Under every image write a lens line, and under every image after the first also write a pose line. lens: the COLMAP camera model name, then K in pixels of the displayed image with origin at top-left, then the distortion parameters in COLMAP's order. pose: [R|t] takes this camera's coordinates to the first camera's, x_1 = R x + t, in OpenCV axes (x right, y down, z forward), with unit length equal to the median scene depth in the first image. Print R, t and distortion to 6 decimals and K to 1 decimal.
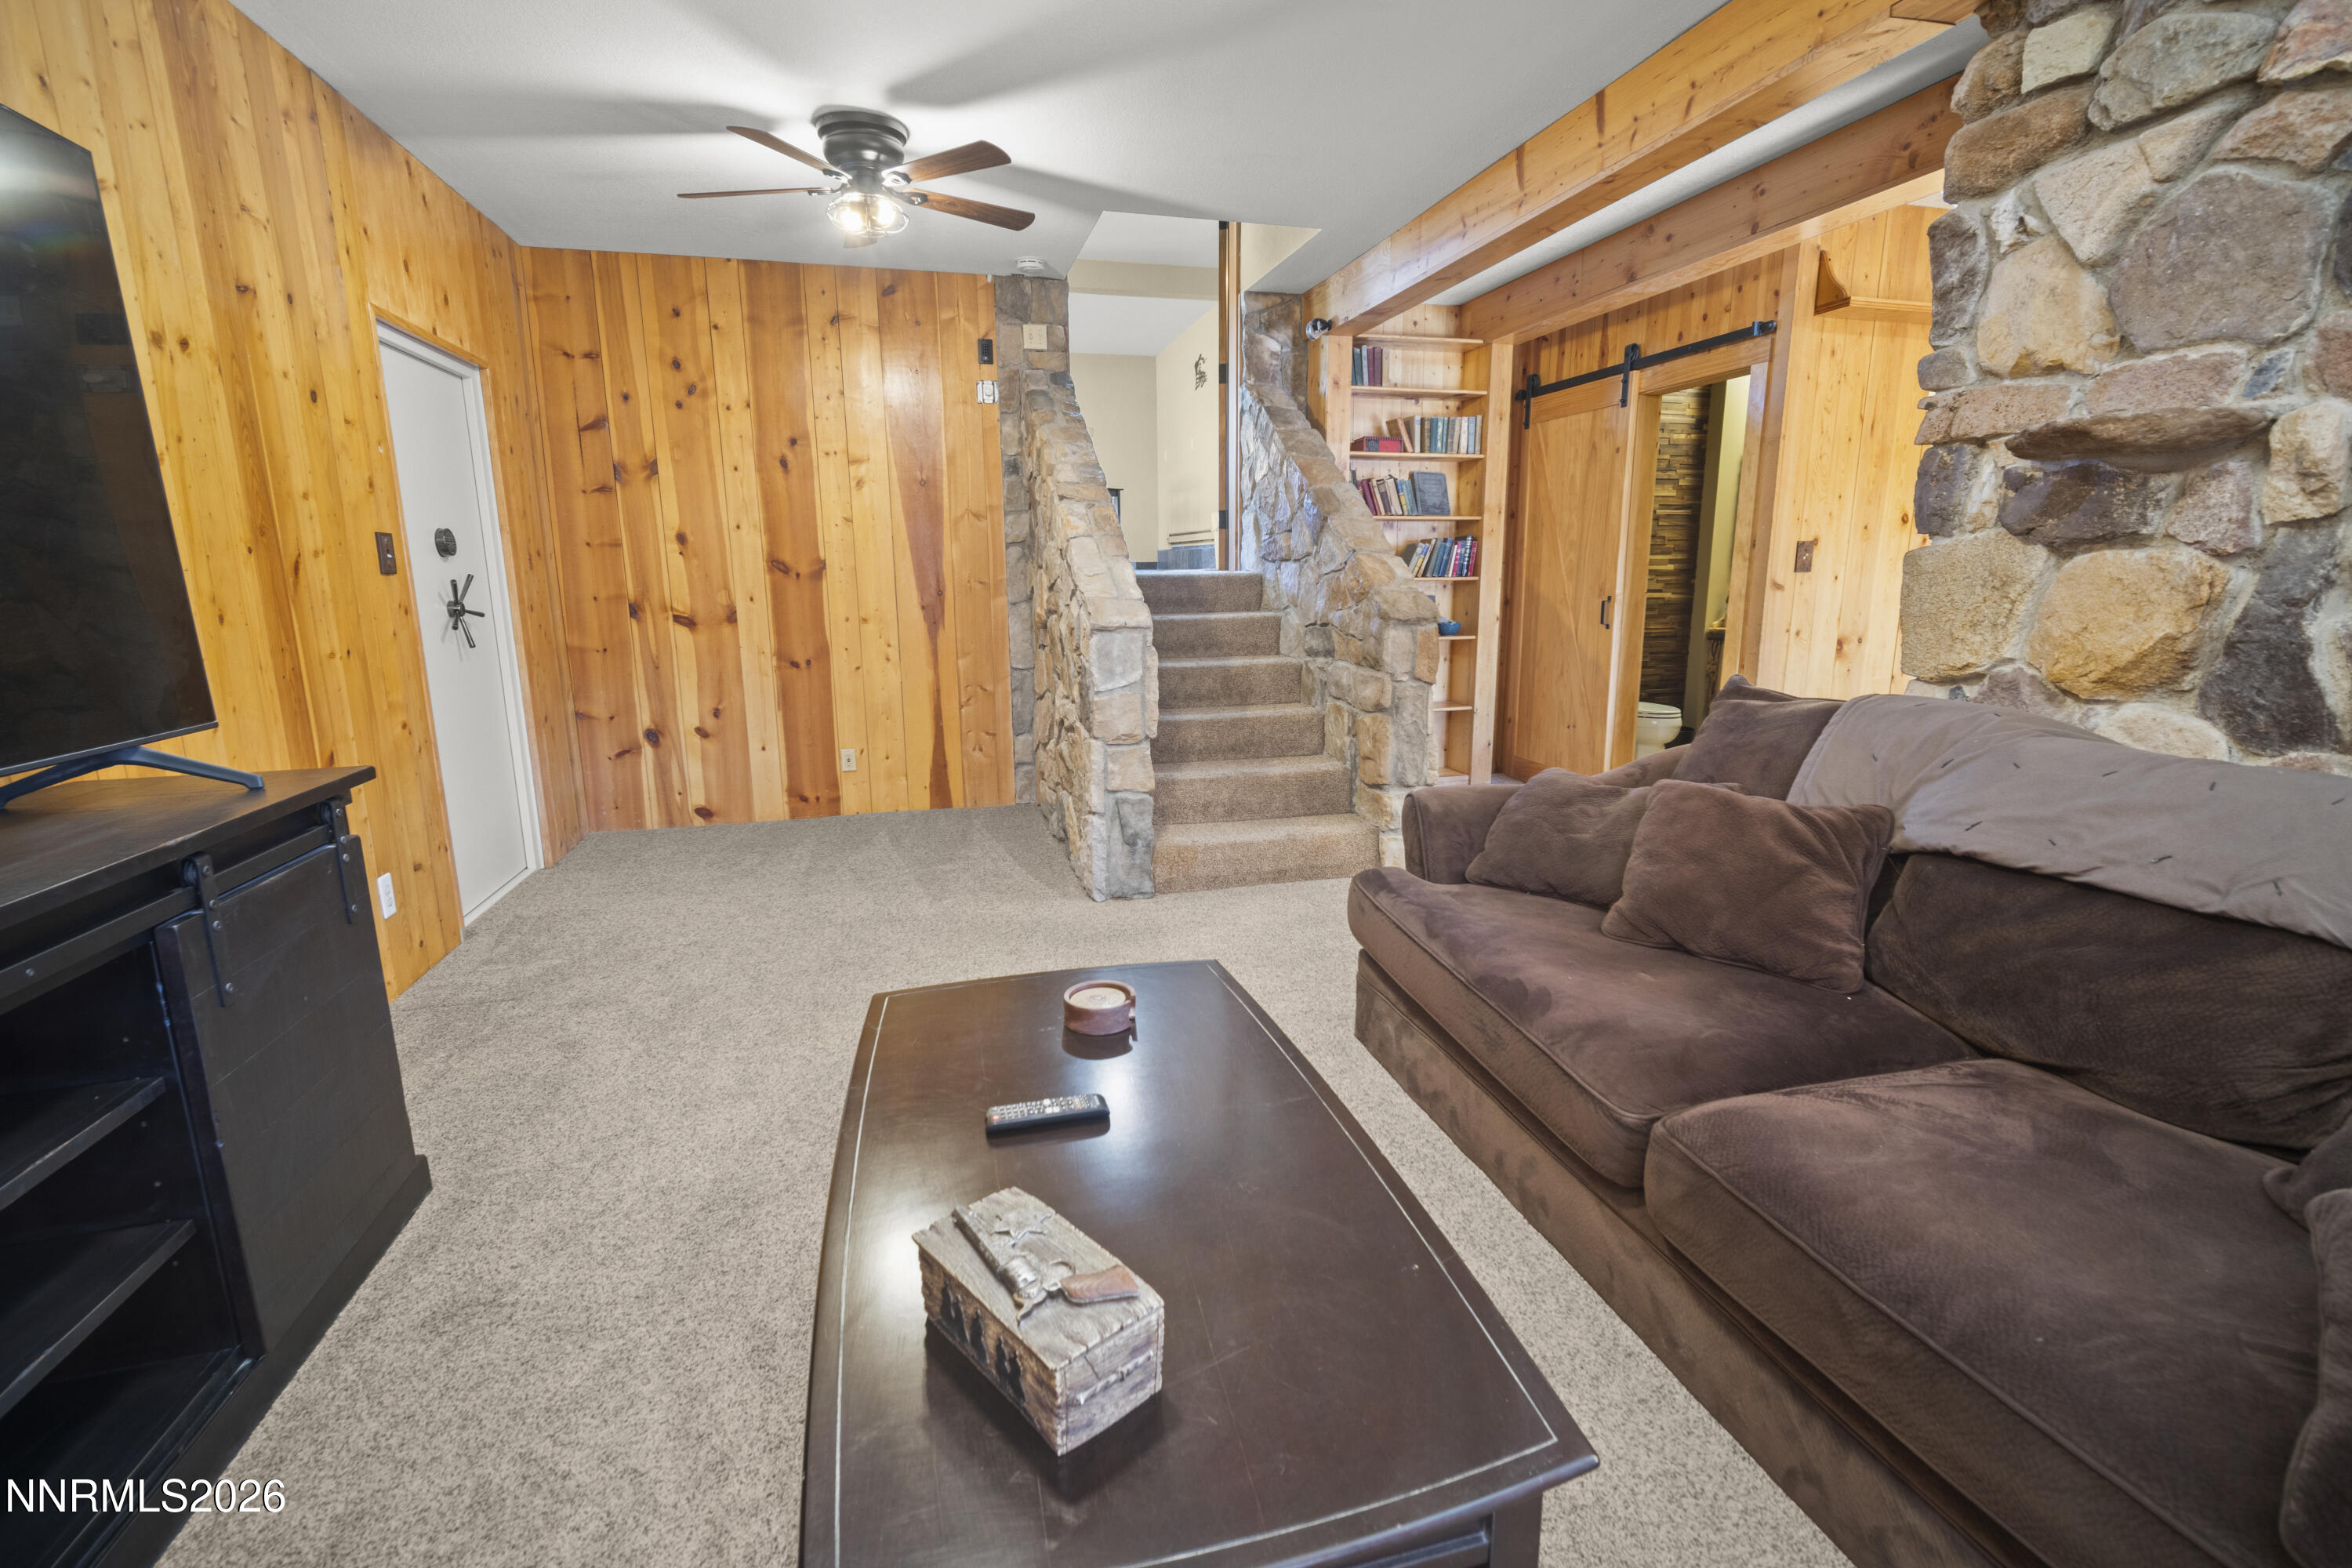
lens RADIAL K [[996.2, 0, 1195.0], [0, 996.2, 766.9], [0, 0, 1]] dist [-0.001354, 0.000704]
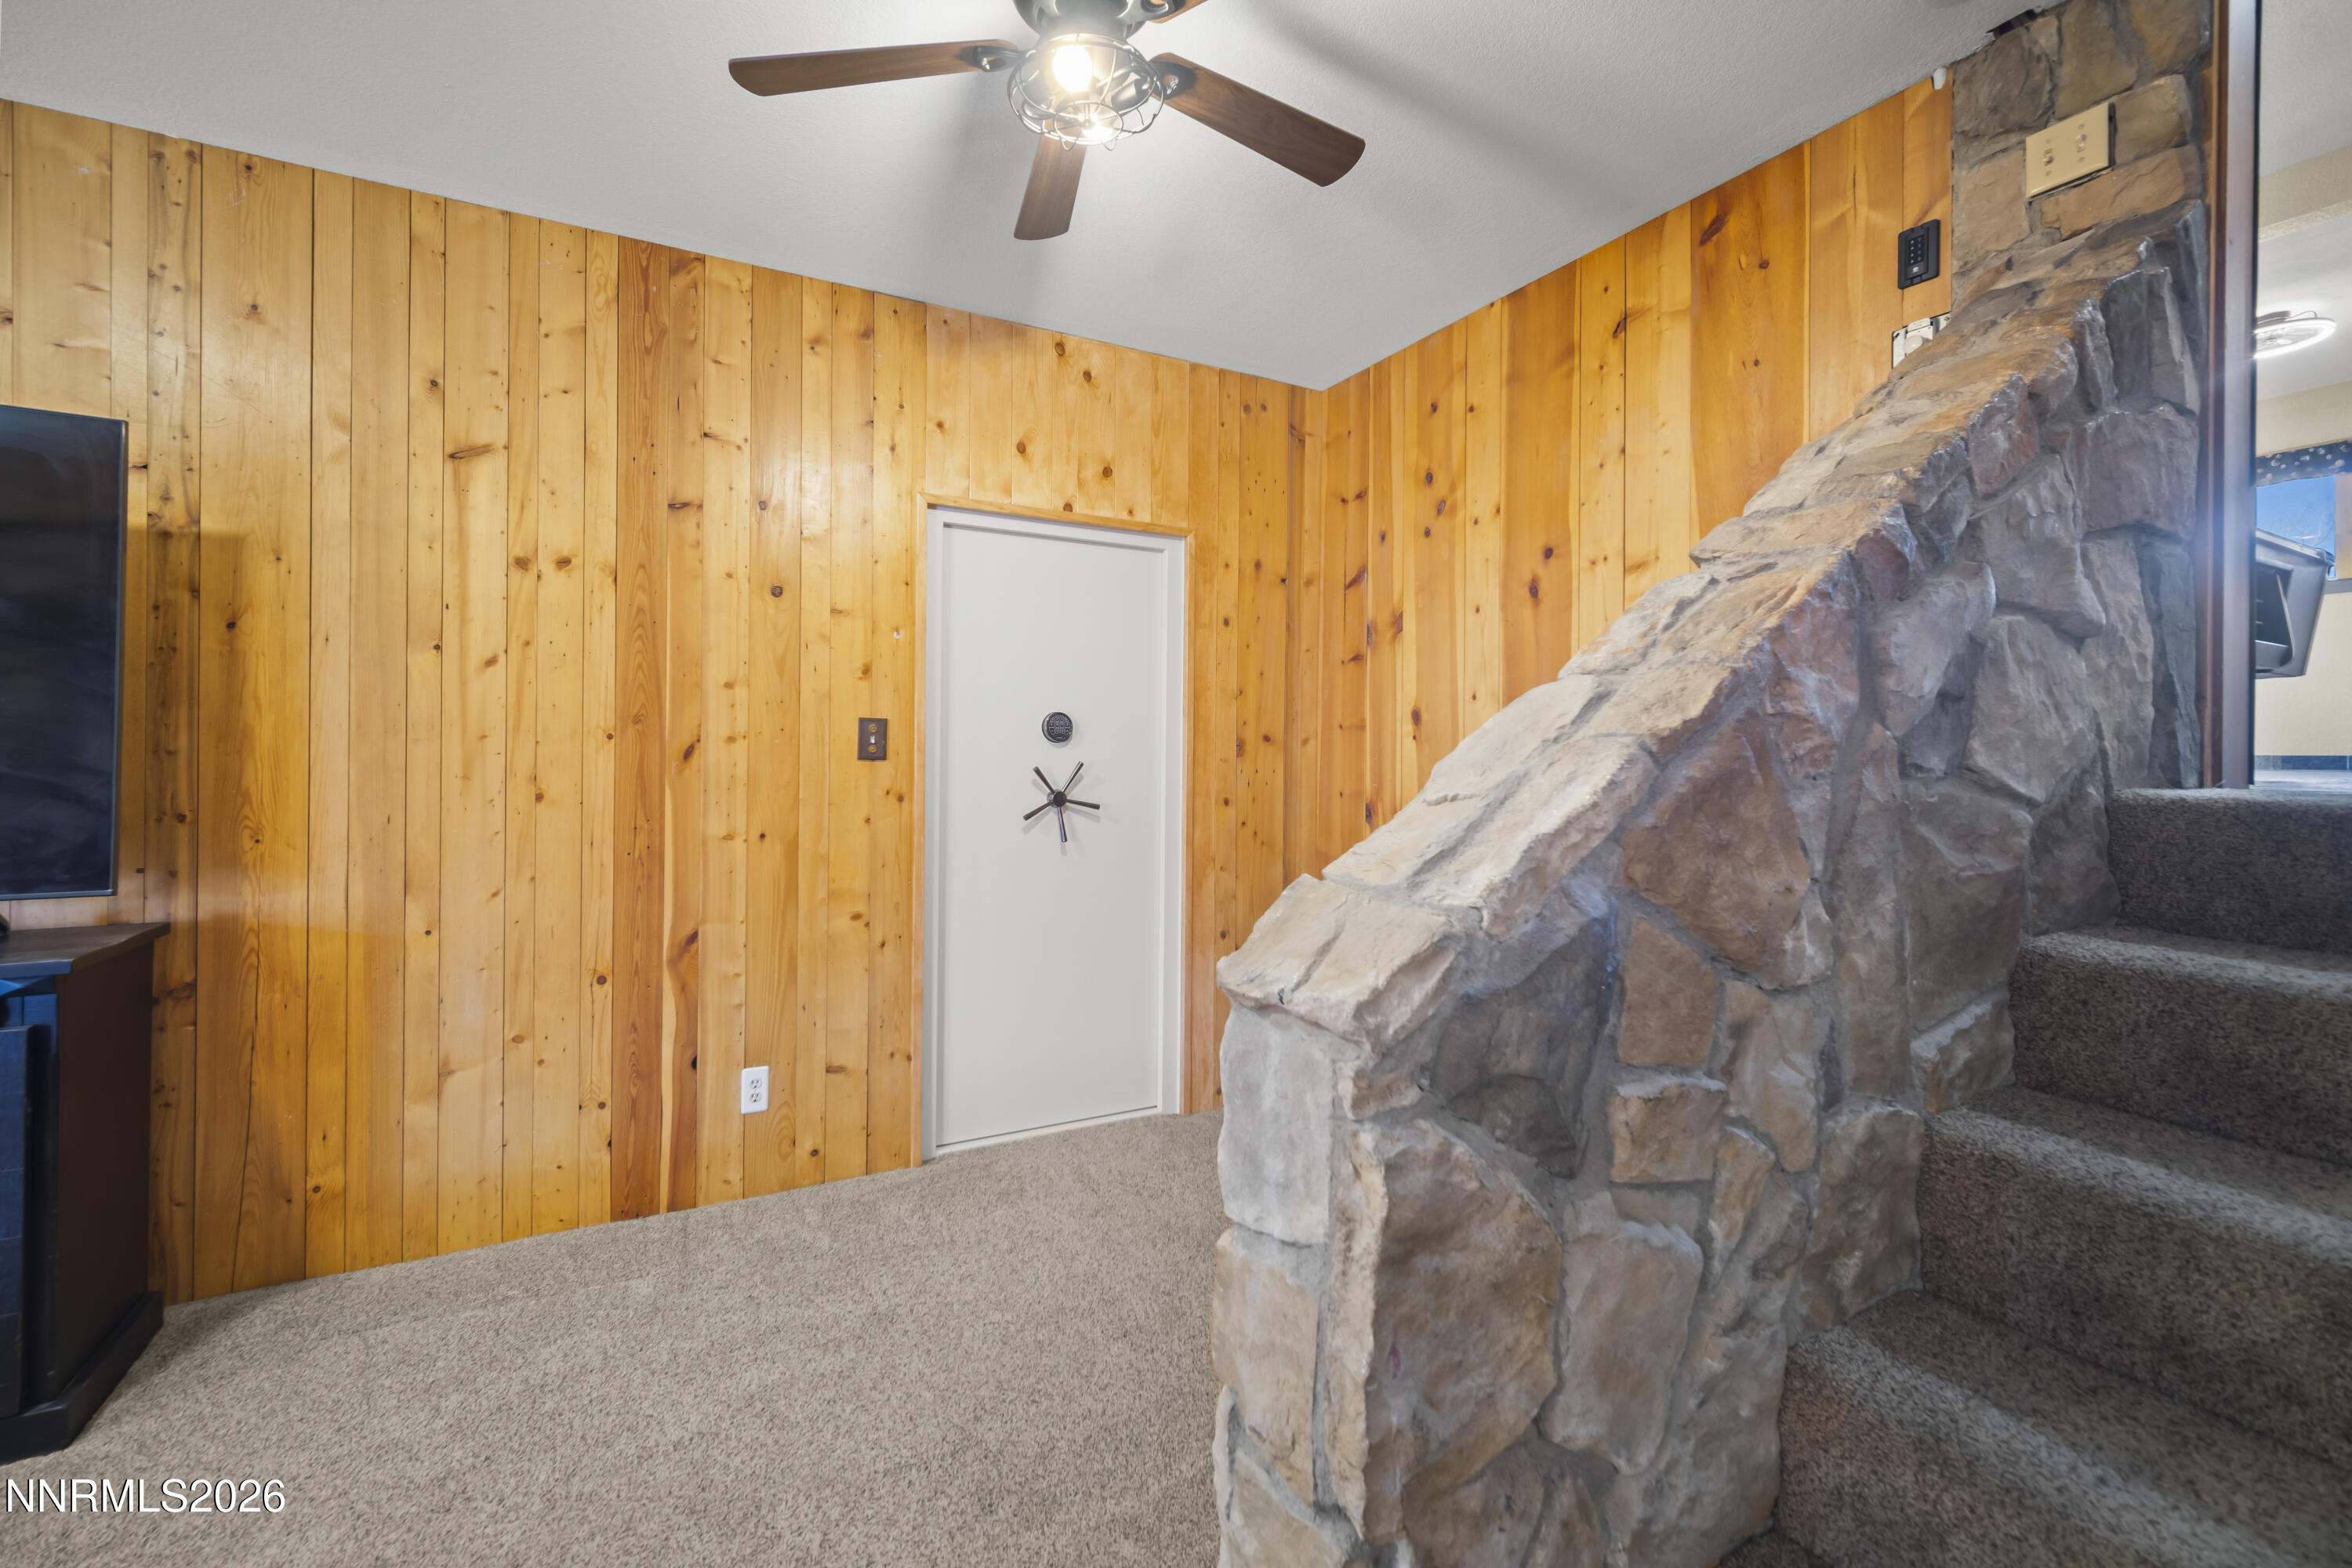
lens RADIAL K [[996.2, 0, 1163.4], [0, 996.2, 744.8], [0, 0, 1]] dist [-0.001354, 0.000704]
pose [[0.225039, -0.001196, -0.974349, 0.128627], [-0.200337, 0.978576, -0.047471, -0.143998], [0.953532, 0.205881, 0.219978, 0.693273]]
